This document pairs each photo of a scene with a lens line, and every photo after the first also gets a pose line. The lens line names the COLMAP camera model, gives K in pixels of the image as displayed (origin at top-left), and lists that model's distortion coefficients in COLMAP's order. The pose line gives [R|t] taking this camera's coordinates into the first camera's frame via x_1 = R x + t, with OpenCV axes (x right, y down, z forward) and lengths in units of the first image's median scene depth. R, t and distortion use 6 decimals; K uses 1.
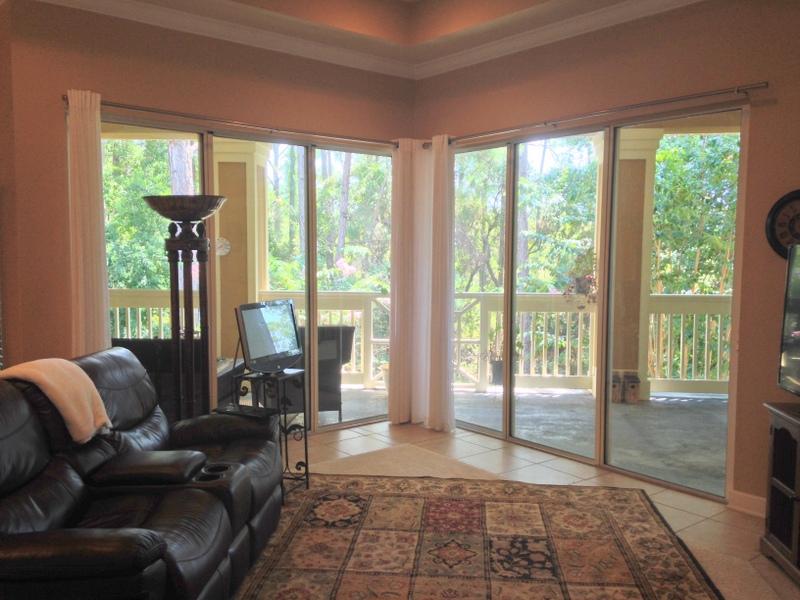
lens RADIAL K [[721.8, 0, 397.1], [0, 721.8, 304.8], [0, 0, 1]] dist [0.180192, -0.273772]
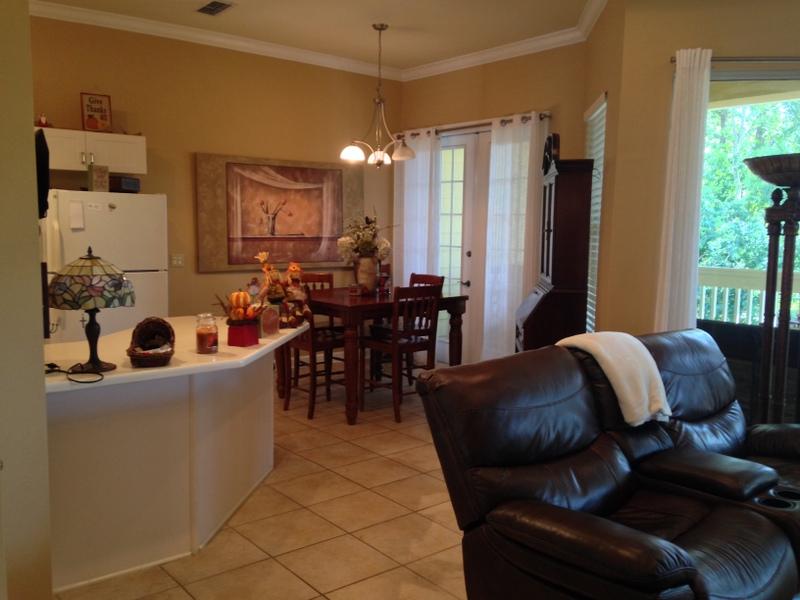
lens RADIAL K [[721.8, 0, 397.1], [0, 721.8, 304.8], [0, 0, 1]] dist [0.180192, -0.273772]
pose [[0.687502, 0.085287, -0.721156, 0.016703], [-0.066761, 0.996297, 0.054181, 0.003127], [0.723107, 0.010896, 0.690650, 0.098628]]
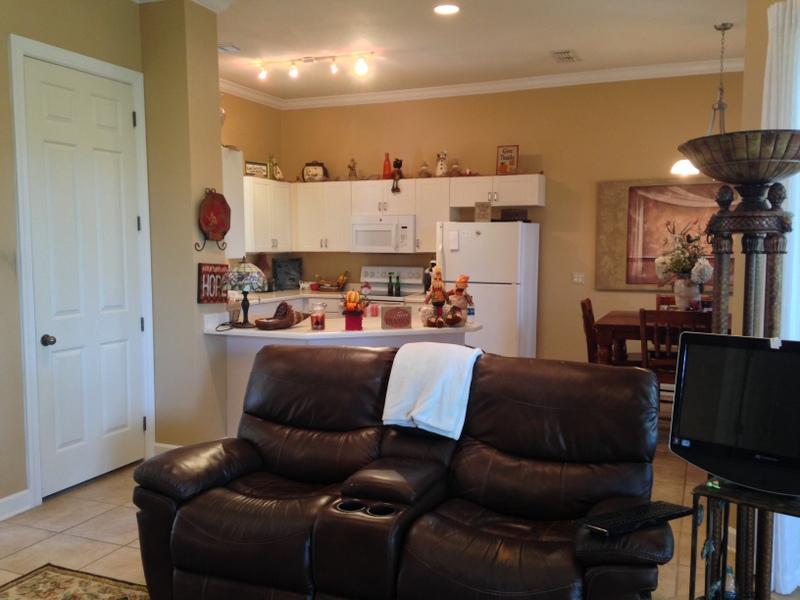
lens RADIAL K [[721.8, 0, 397.1], [0, 721.8, 304.8], [0, 0, 1]] dist [0.180192, -0.273772]
pose [[-0.309083, 0.076264, -0.947972, 0.341641], [-0.081838, 0.990949, 0.106405, -0.056811], [0.947507, 0.110468, -0.300045, 0.886503]]
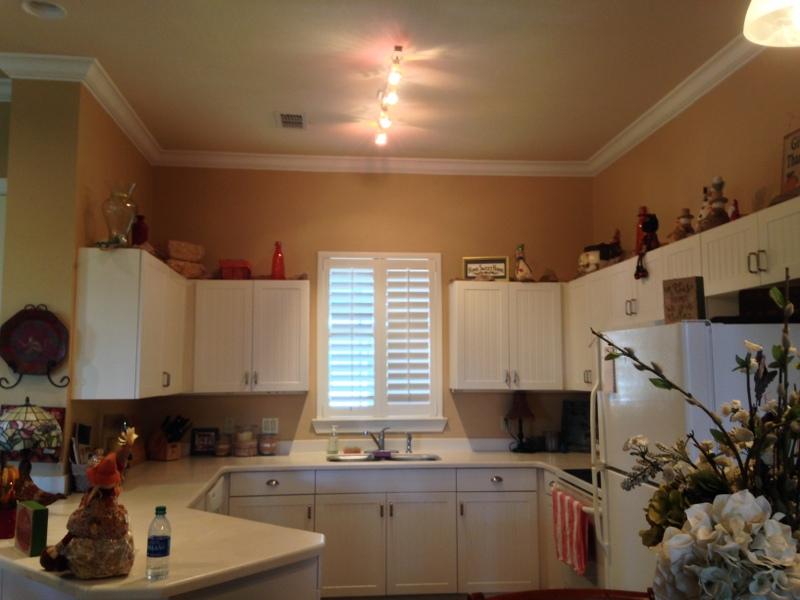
lens RADIAL K [[721.8, 0, 397.1], [0, 721.8, 304.8], [0, 0, 1]] dist [0.180192, -0.273772]
pose [[-0.983797, -0.023587, -0.177726, -0.831300], [-0.021802, 0.999690, -0.011992, -0.087639], [0.177954, -0.007923, -0.984007, 1.150351]]
